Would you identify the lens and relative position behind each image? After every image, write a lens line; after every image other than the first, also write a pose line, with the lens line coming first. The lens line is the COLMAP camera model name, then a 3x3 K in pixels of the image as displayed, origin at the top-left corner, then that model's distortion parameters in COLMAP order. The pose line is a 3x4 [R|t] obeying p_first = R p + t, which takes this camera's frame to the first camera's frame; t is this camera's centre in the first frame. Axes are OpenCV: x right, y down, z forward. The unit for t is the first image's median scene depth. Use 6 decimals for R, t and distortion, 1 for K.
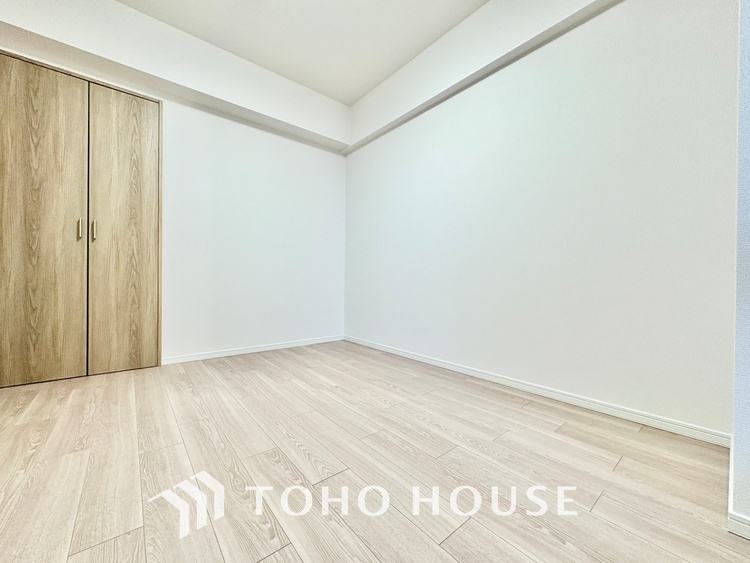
lens RADIAL K [[300.9, 0, 375.0], [0, 300.9, 281.5], [0, 0, 1]] dist [0.000214, -0.000078]
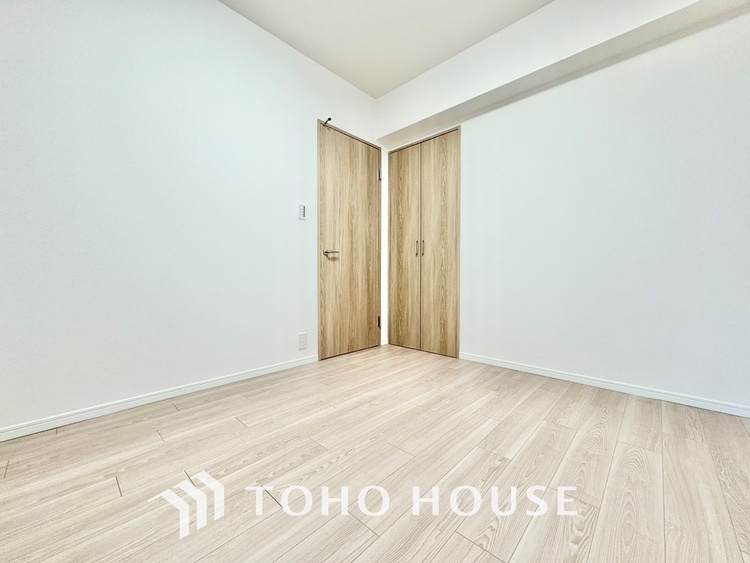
lens RADIAL K [[300.9, 0, 375.0], [0, 300.9, 281.5], [0, 0, 1]] dist [0.000214, -0.000078]
pose [[0.120971, 0.010781, -0.992597, 0.436848], [-0.001269, 0.999942, 0.010706, -0.027776], [0.992655, -0.000035, 0.120978, 0.619865]]
